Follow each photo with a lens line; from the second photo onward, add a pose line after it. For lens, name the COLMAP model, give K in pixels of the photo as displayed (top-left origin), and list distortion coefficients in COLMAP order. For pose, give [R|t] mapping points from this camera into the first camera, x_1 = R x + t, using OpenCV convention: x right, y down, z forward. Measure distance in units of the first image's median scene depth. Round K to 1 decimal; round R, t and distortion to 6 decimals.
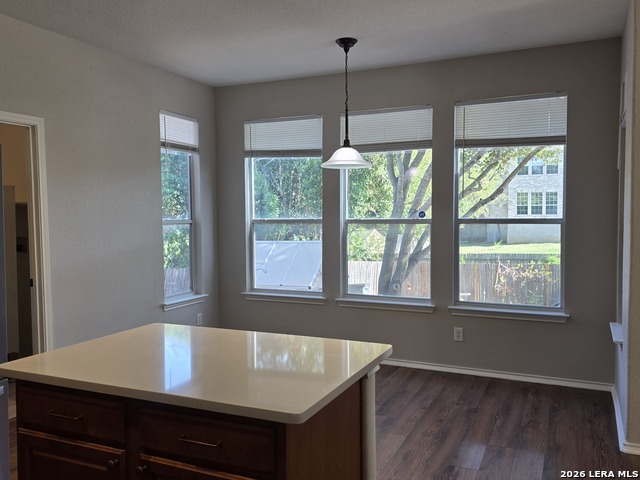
lens RADIAL K [[548.8, 0, 320.0], [0, 548.8, 240.0], [0, 0, 1]] dist [0.061269, -0.000950]
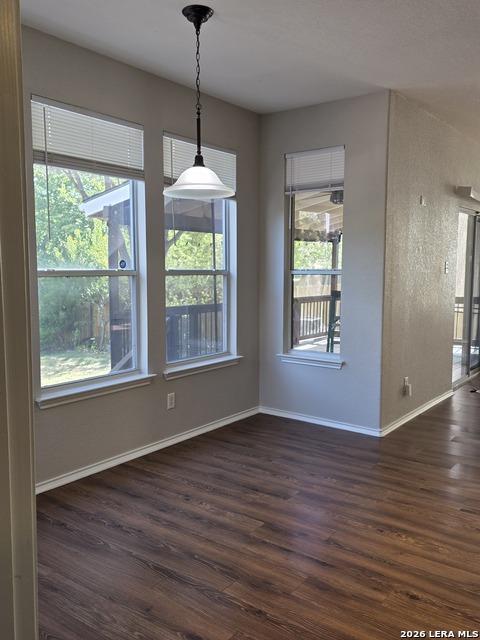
lens RADIAL K [[548.8, 0, 240.0], [0, 548.8, 320.0], [0, 0, 1]] dist [0.061269, -0.000950]
pose [[0.229459, -0.088123, 0.969321, -0.642297], [0.047134, 0.995731, 0.079366, -0.025385], [-0.972177, 0.027476, 0.232633, 0.778687]]
